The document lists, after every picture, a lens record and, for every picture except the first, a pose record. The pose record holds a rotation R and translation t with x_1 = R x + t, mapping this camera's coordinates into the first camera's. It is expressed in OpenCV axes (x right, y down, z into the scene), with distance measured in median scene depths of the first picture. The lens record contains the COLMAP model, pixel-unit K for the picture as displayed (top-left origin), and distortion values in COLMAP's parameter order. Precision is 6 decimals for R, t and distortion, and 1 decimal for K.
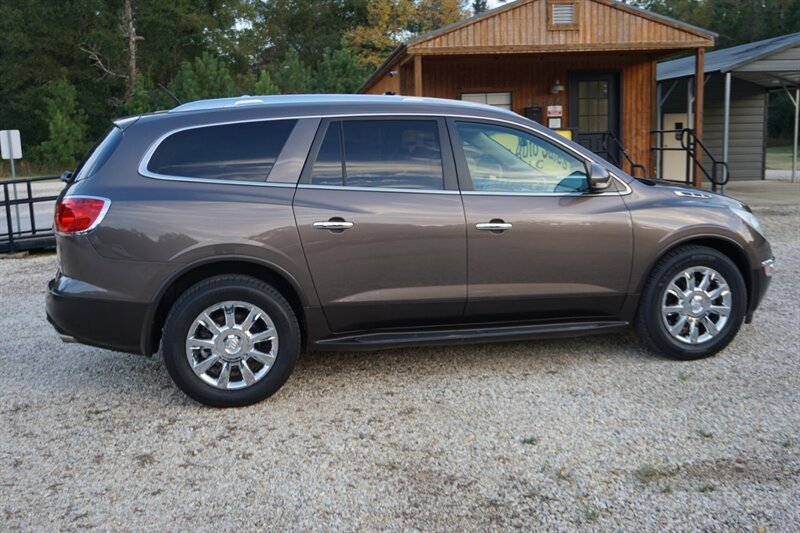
lens RADIAL K [[791.3, 0, 400.0], [0, 791.3, 266.5], [0, 0, 1]] dist [-0.002680, 0.011801]
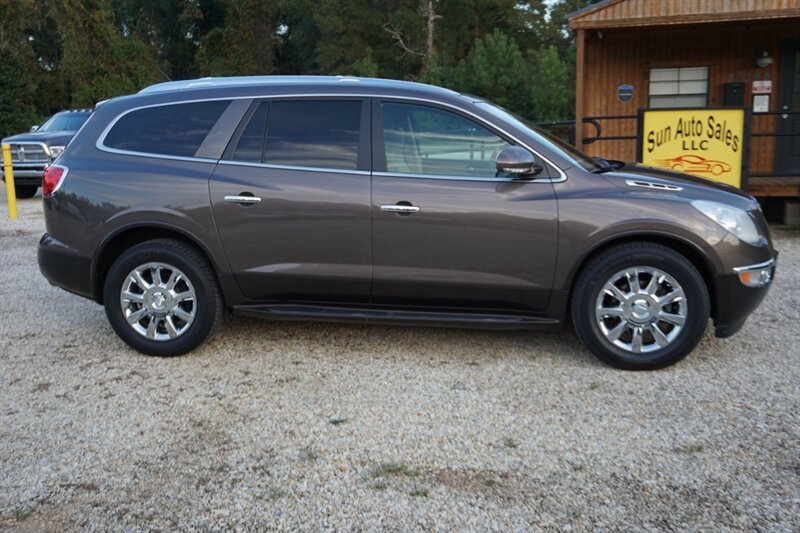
lens RADIAL K [[791.3, 0, 400.0], [0, 791.3, 266.5], [0, 0, 1]] dist [-0.002680, 0.011801]
pose [[0.923316, 0.080112, -0.375592, 0.472461], [-0.068755, 0.996682, 0.043568, -0.020798], [0.377836, -0.014403, 0.925760, 0.076873]]
